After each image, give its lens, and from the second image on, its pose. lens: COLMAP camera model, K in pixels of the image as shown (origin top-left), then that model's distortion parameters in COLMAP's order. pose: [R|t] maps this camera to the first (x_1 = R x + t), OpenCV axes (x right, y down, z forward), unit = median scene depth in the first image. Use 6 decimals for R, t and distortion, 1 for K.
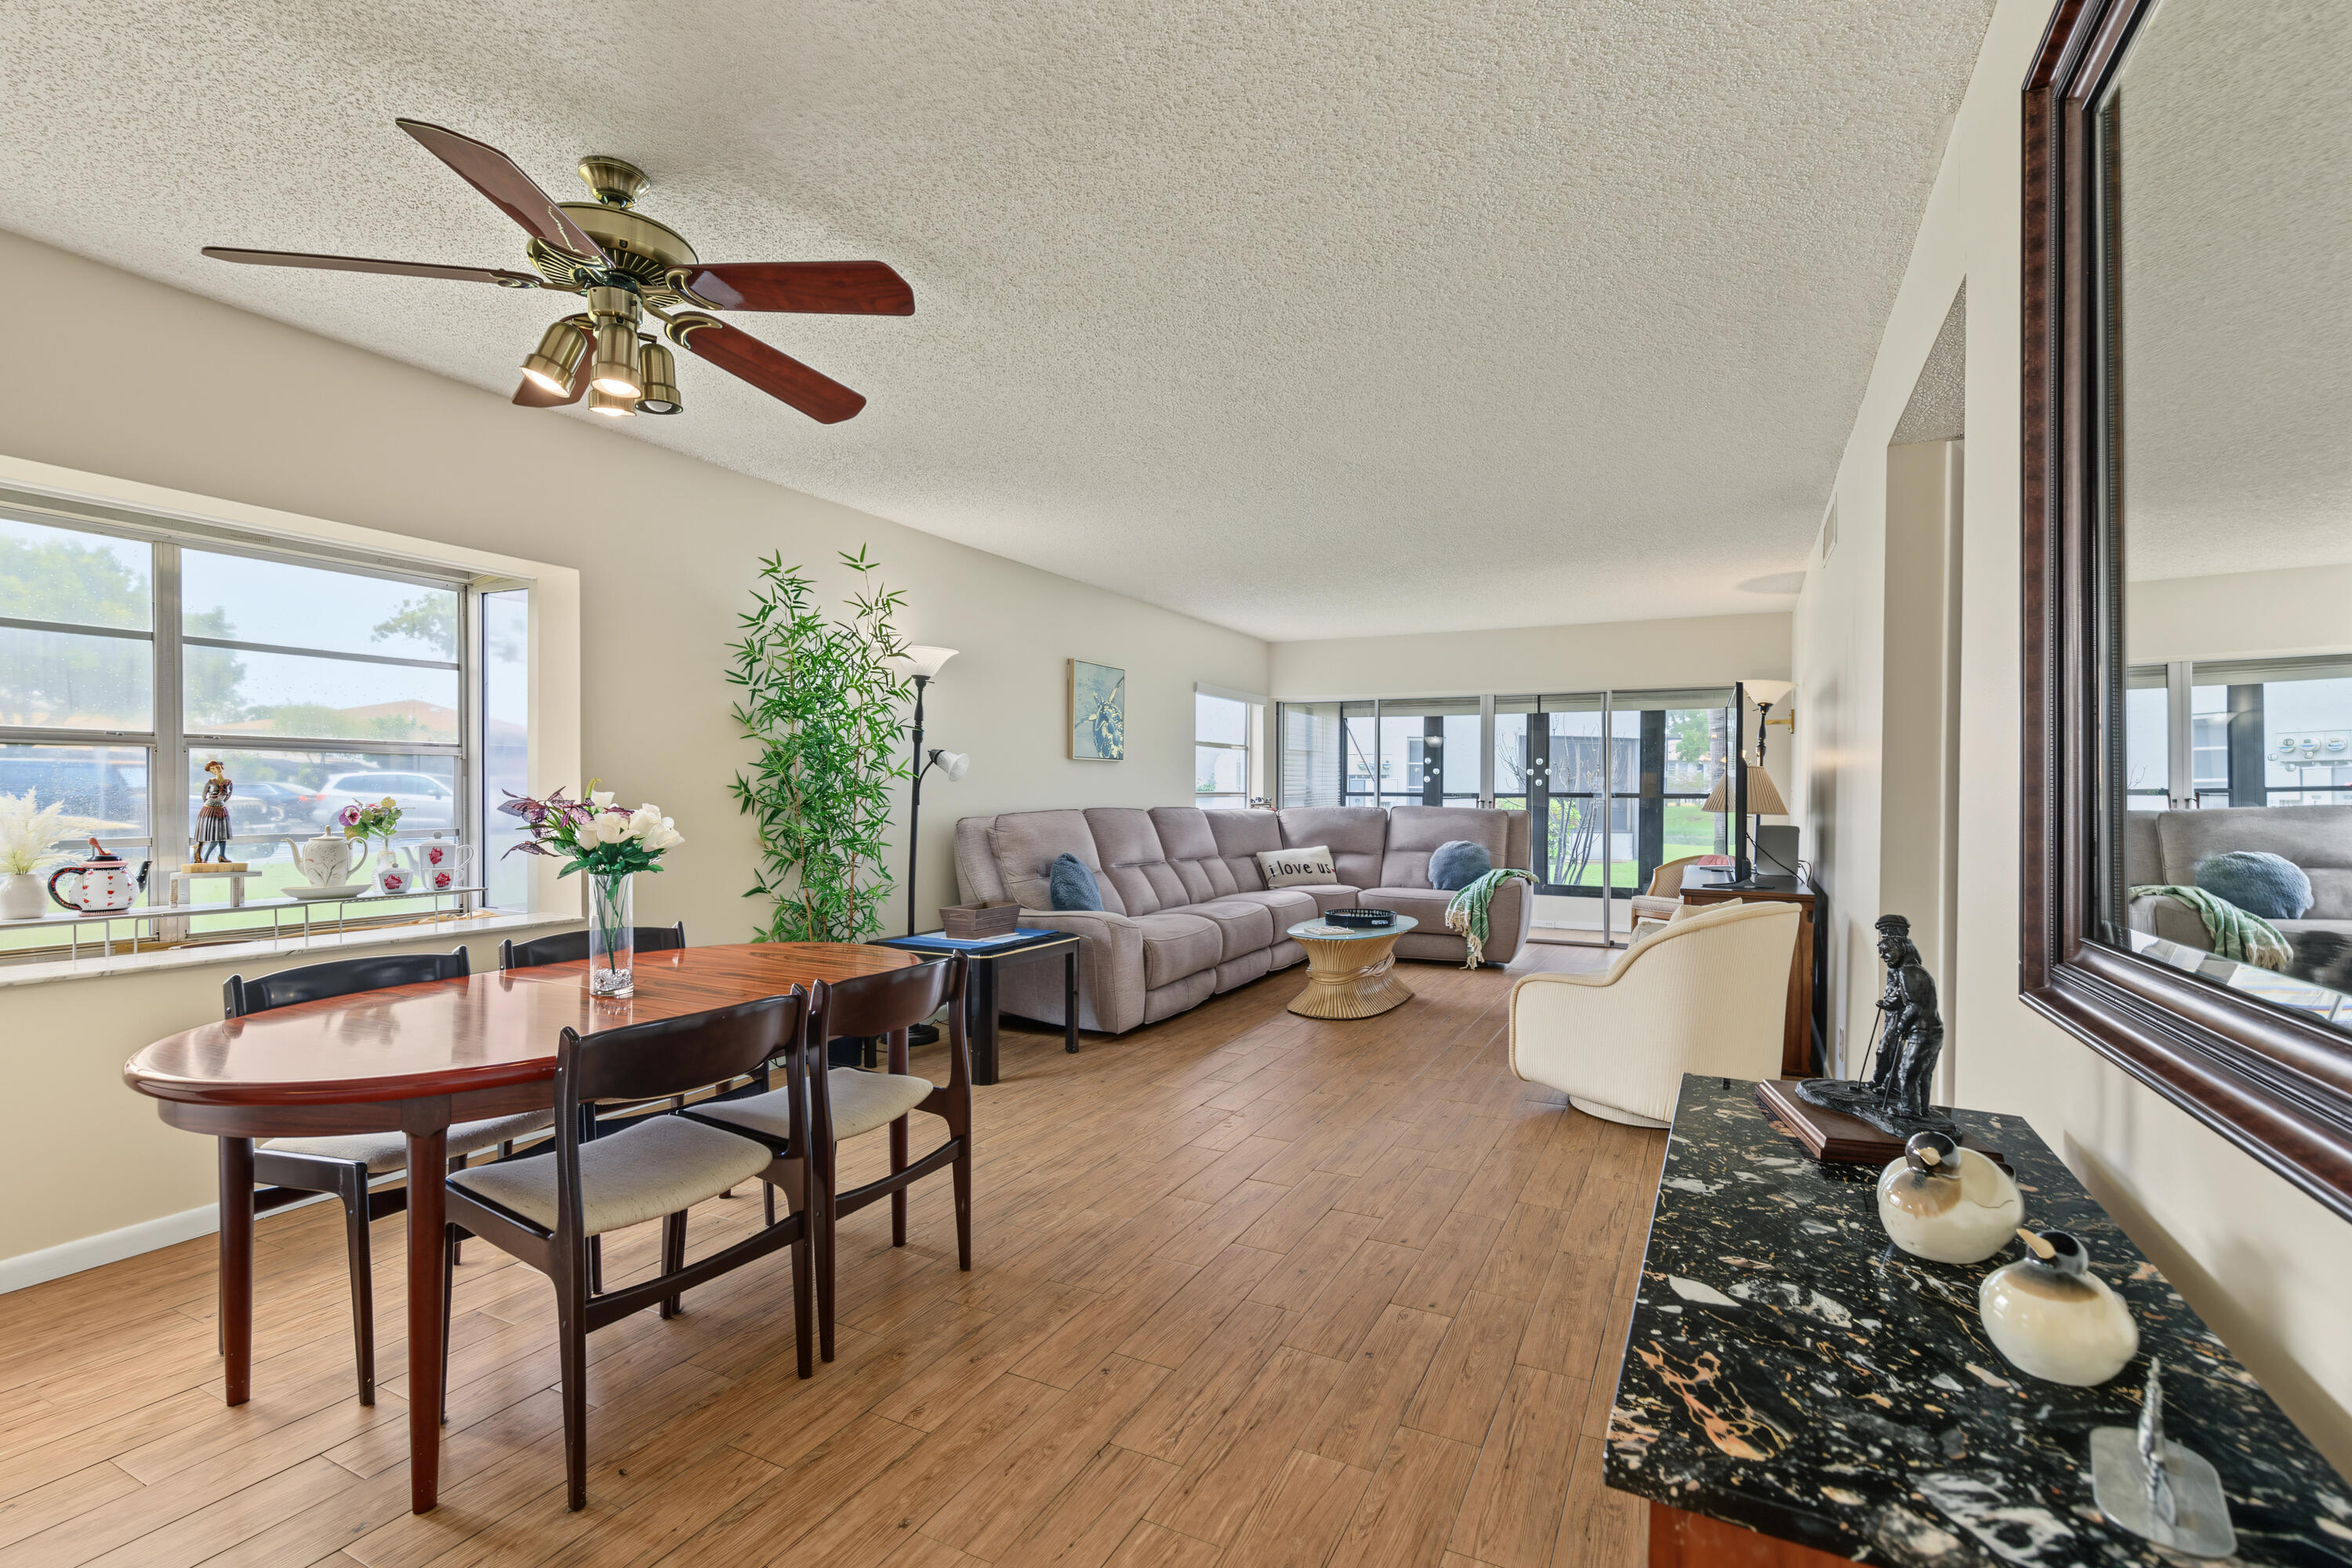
lens RADIAL K [[1057.5, 0, 1172.8], [0, 1057.5, 798.7], [0, 0, 1]] dist [-0.011949, 0.001182]
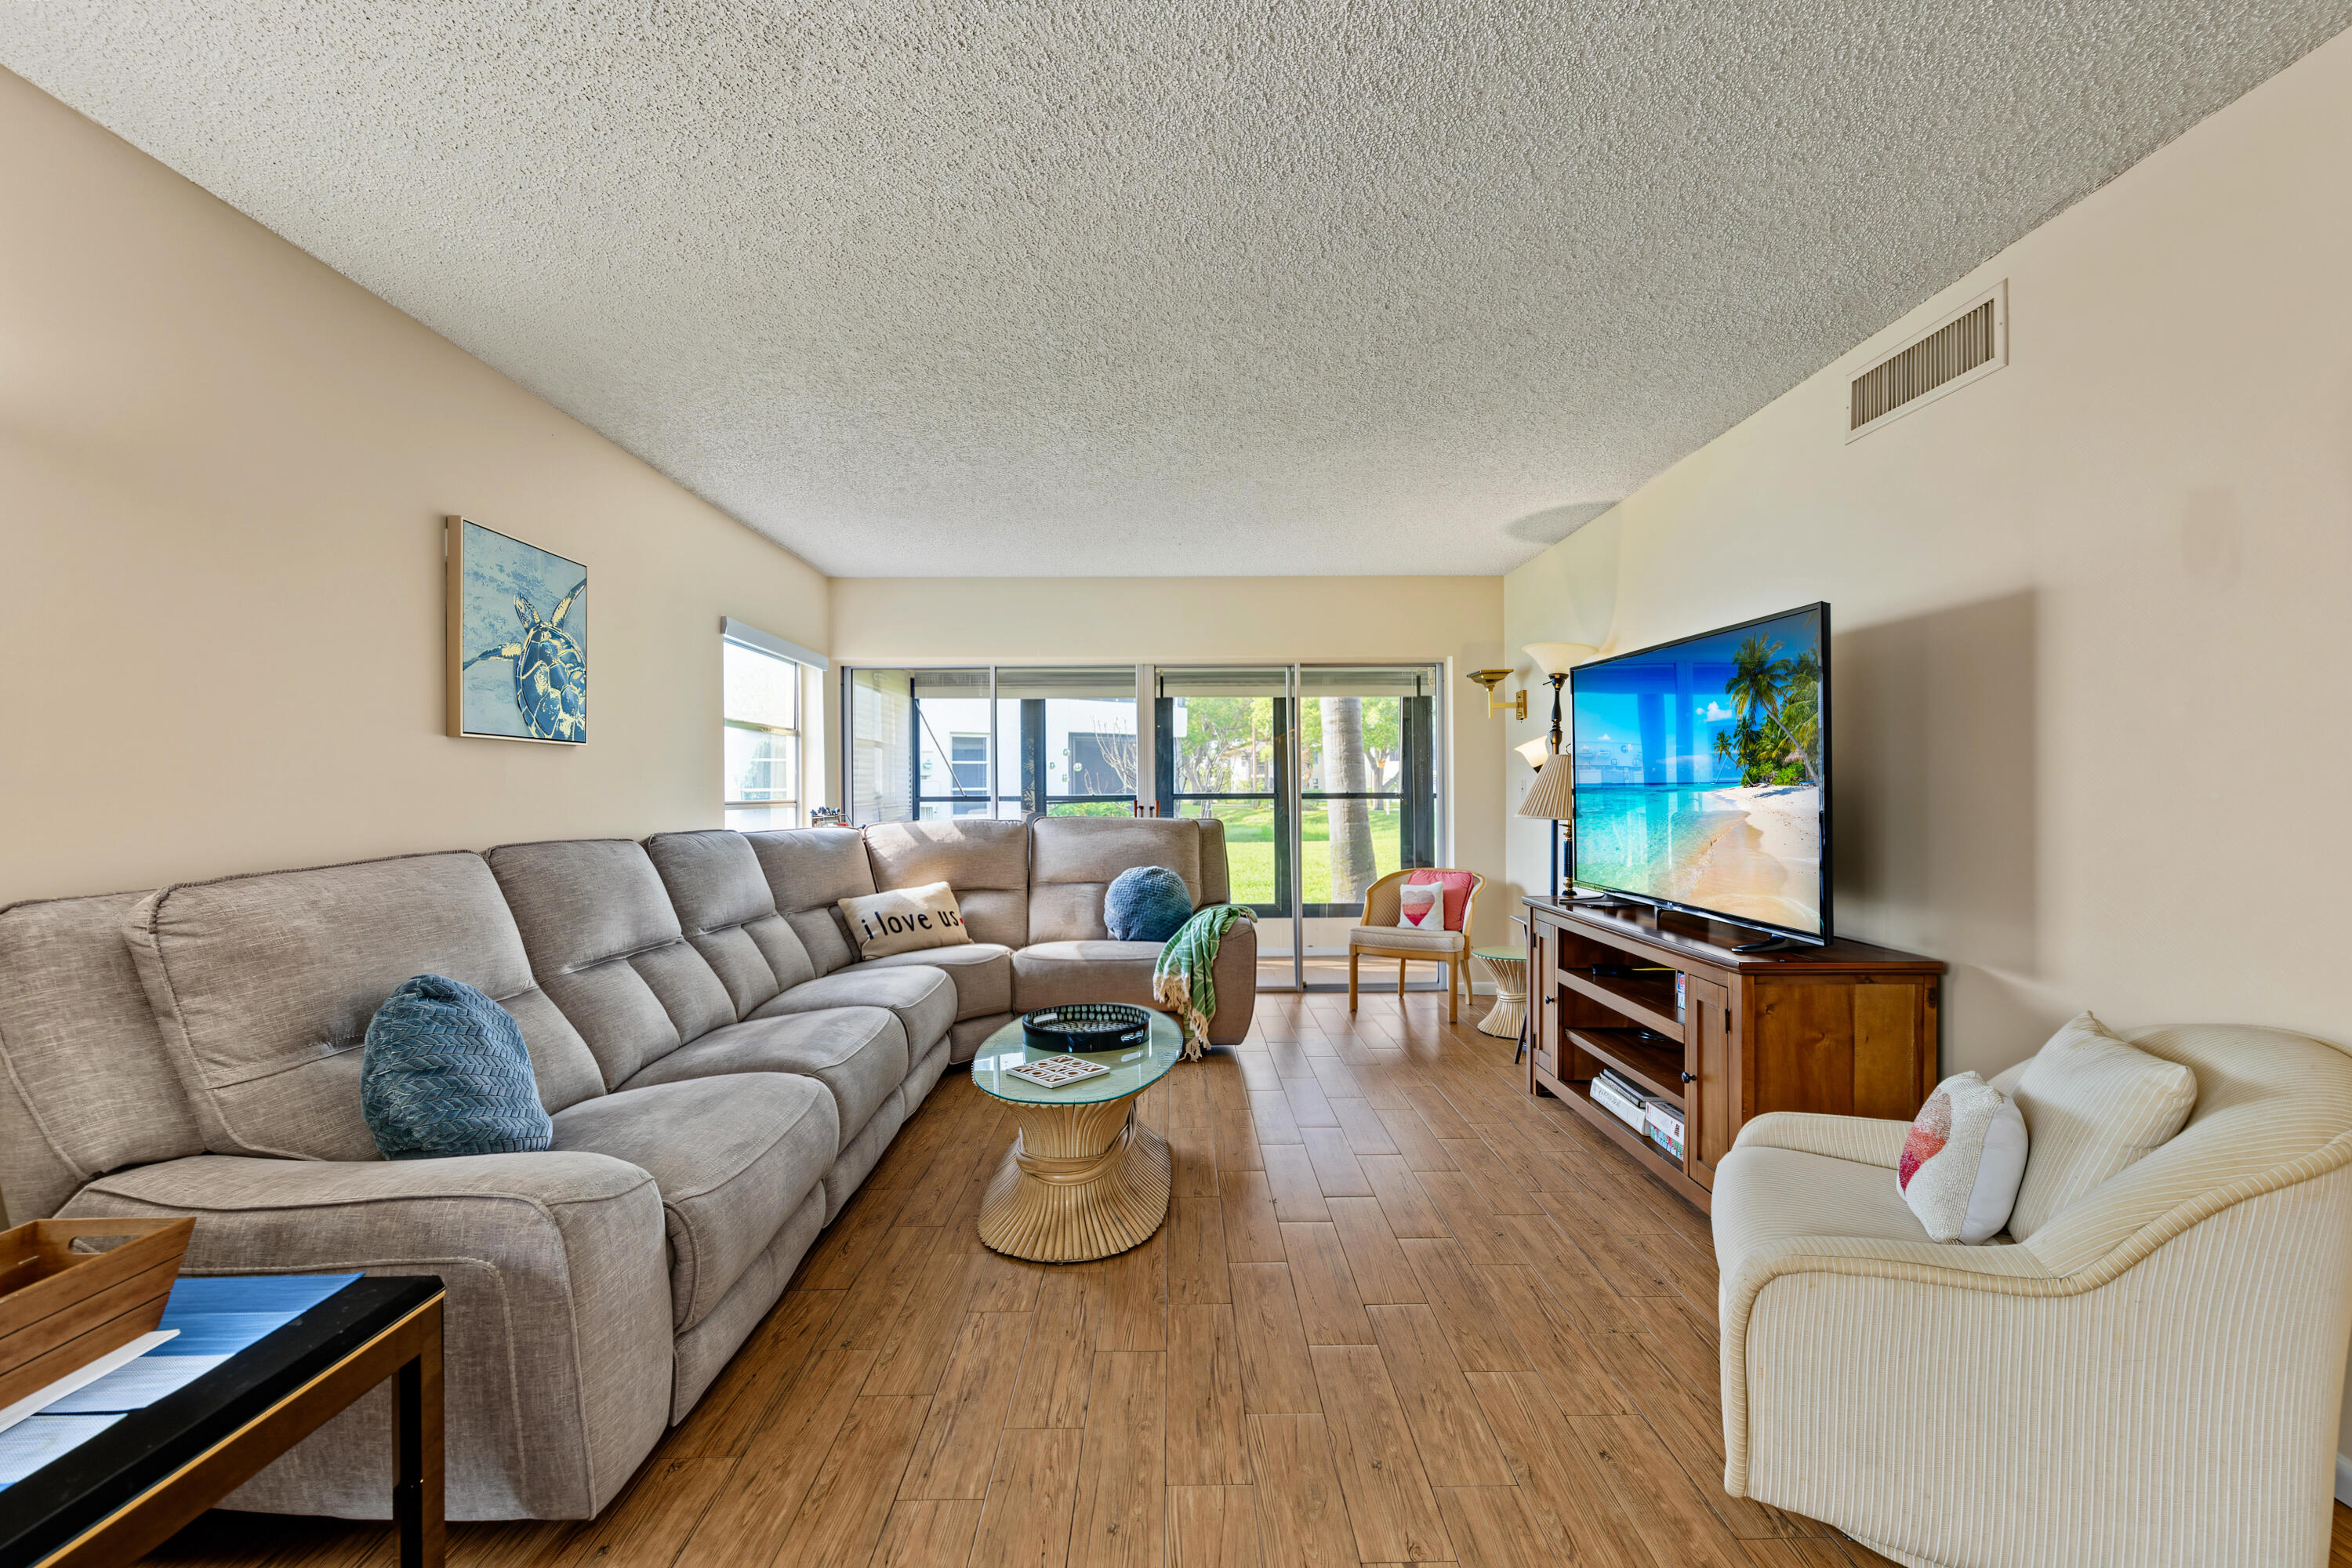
lens RADIAL K [[1015.9, 0, 1174.8], [0, 1015.9, 793.3], [0, 0, 1]] dist [-0.000871, 0.000029]
pose [[0.883133, -0.012309, 0.468961, -0.039740], [0.015529, 0.999875, -0.003001, -0.009692], [-0.468865, 0.009933, 0.883214, 0.670778]]
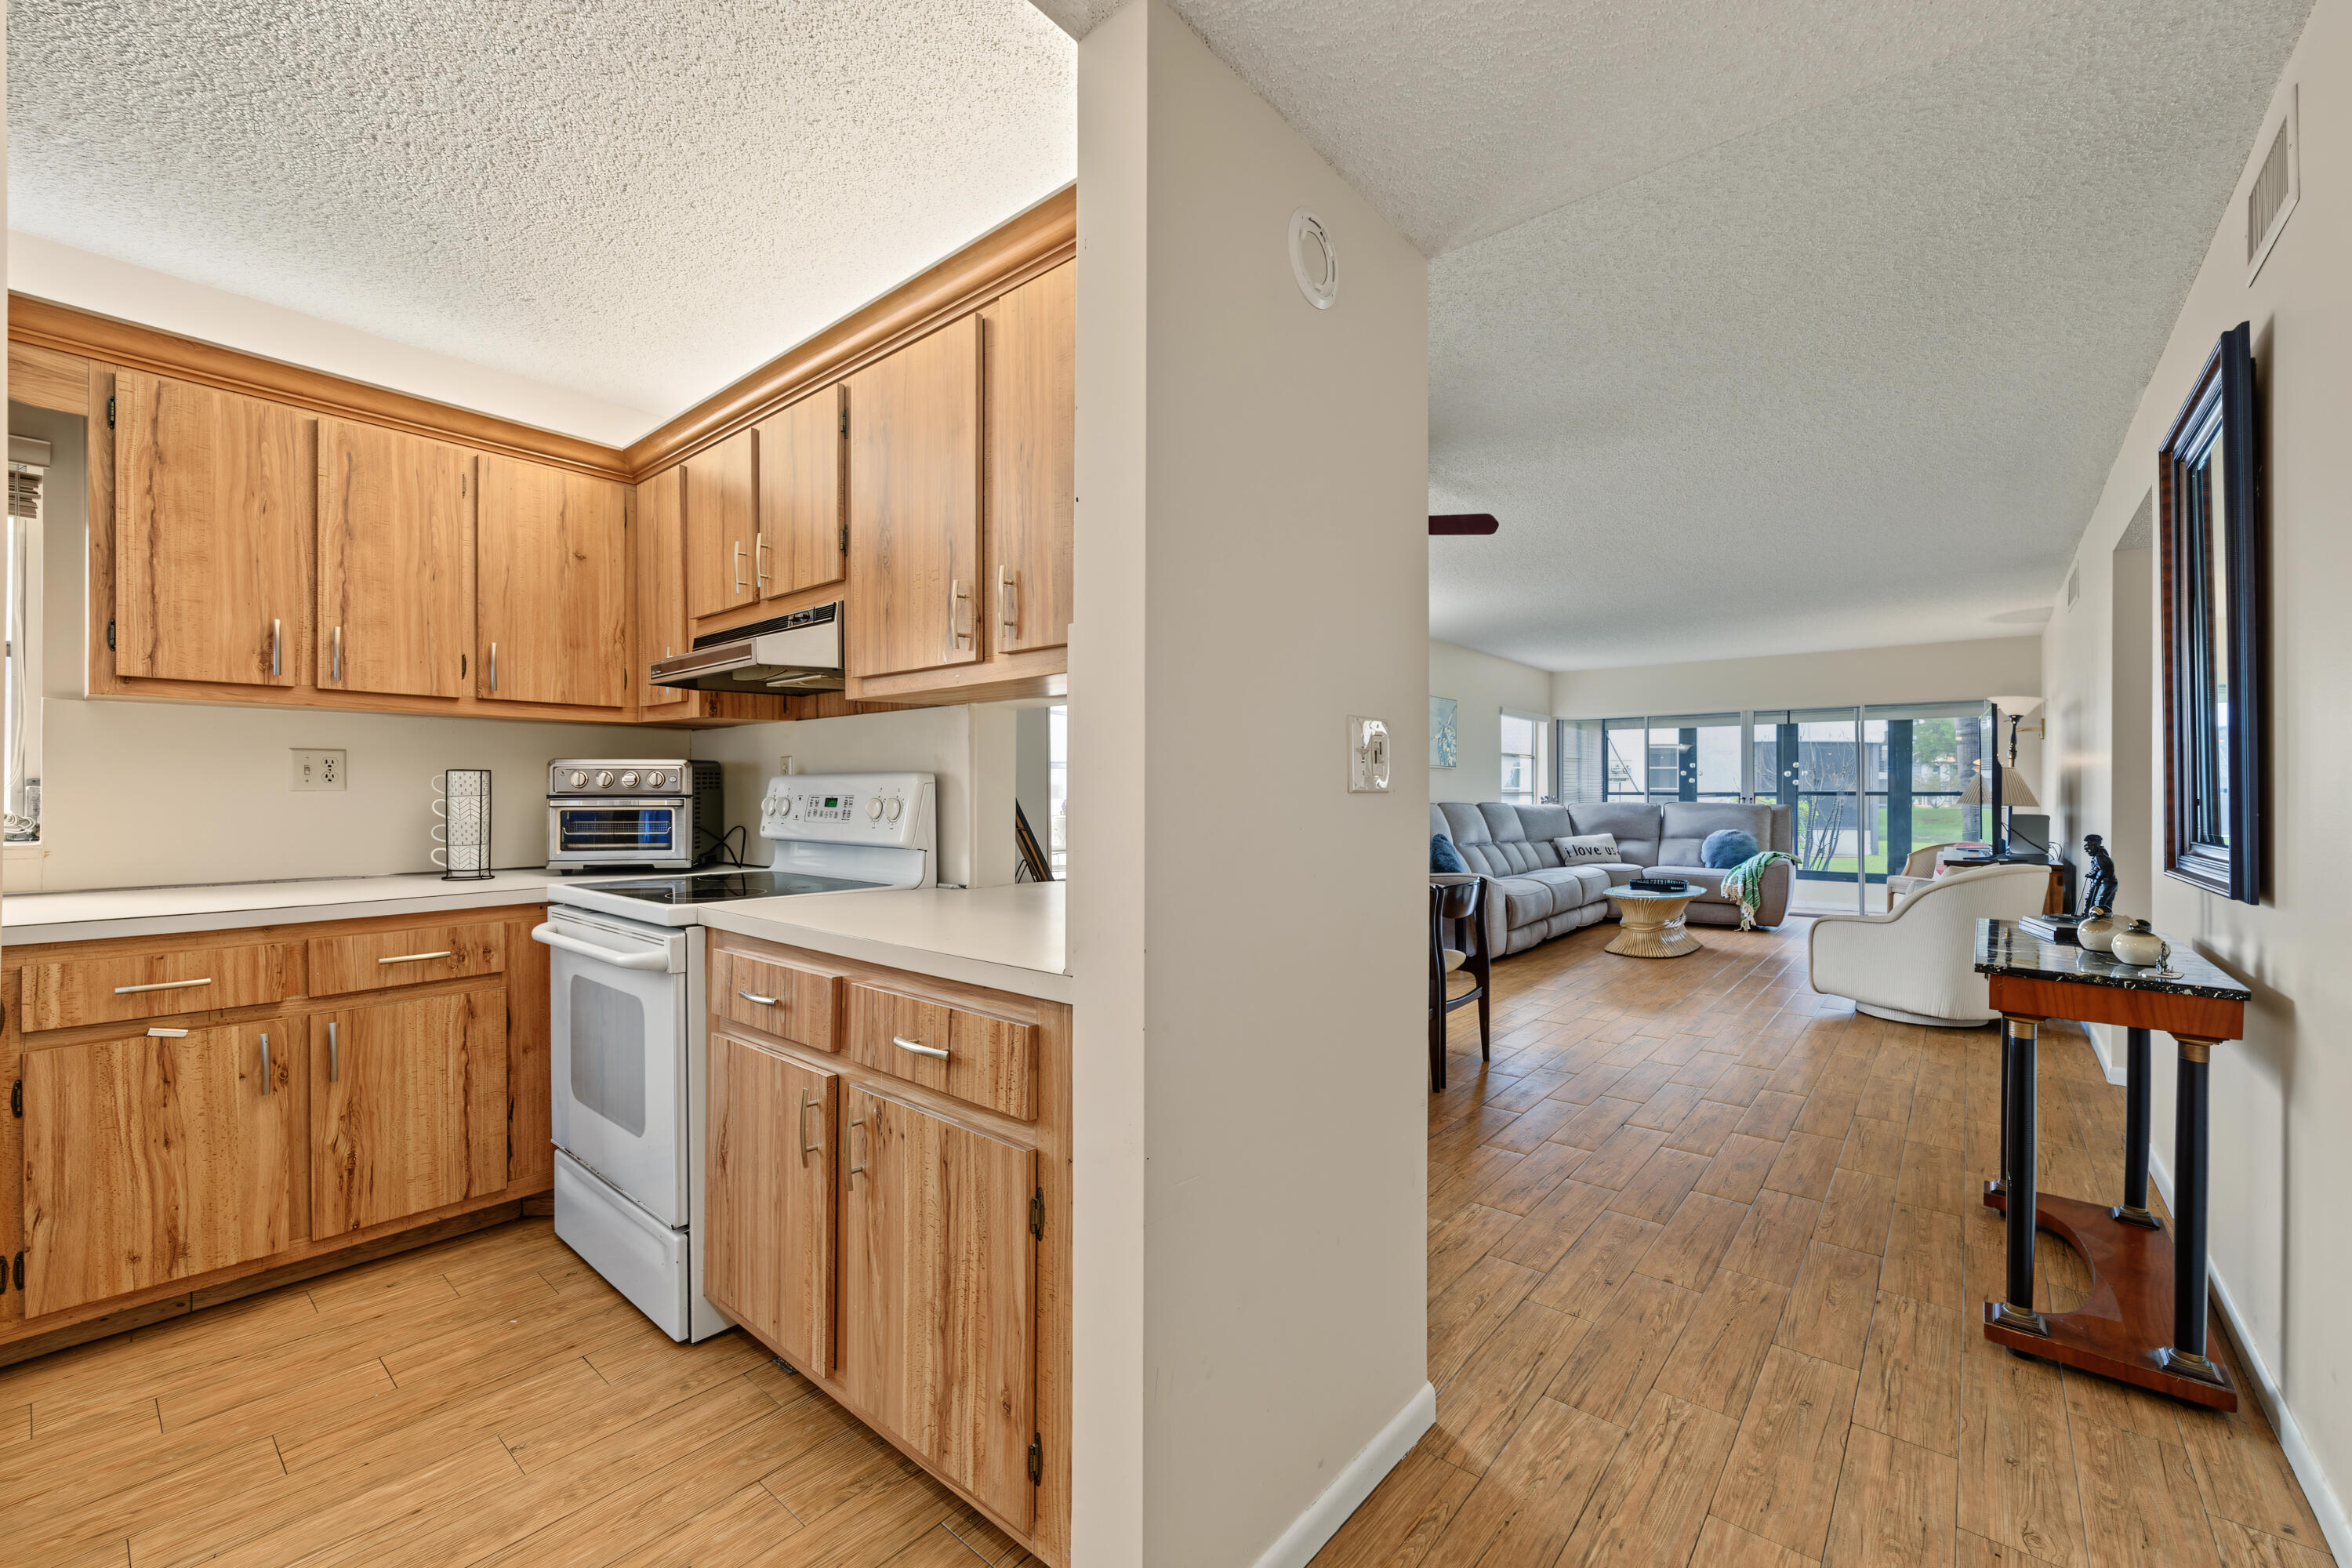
lens RADIAL K [[935.9, 0, 1184.0], [0, 935.9, 793.0], [0, 0, 1]] dist [-0.000060, 0.000050]
pose [[0.977371, -0.005305, -0.211467, -0.205835], [0.003127, 0.999939, -0.010635, 0.011052], [0.211510, 0.009733, 0.977327, -0.358483]]
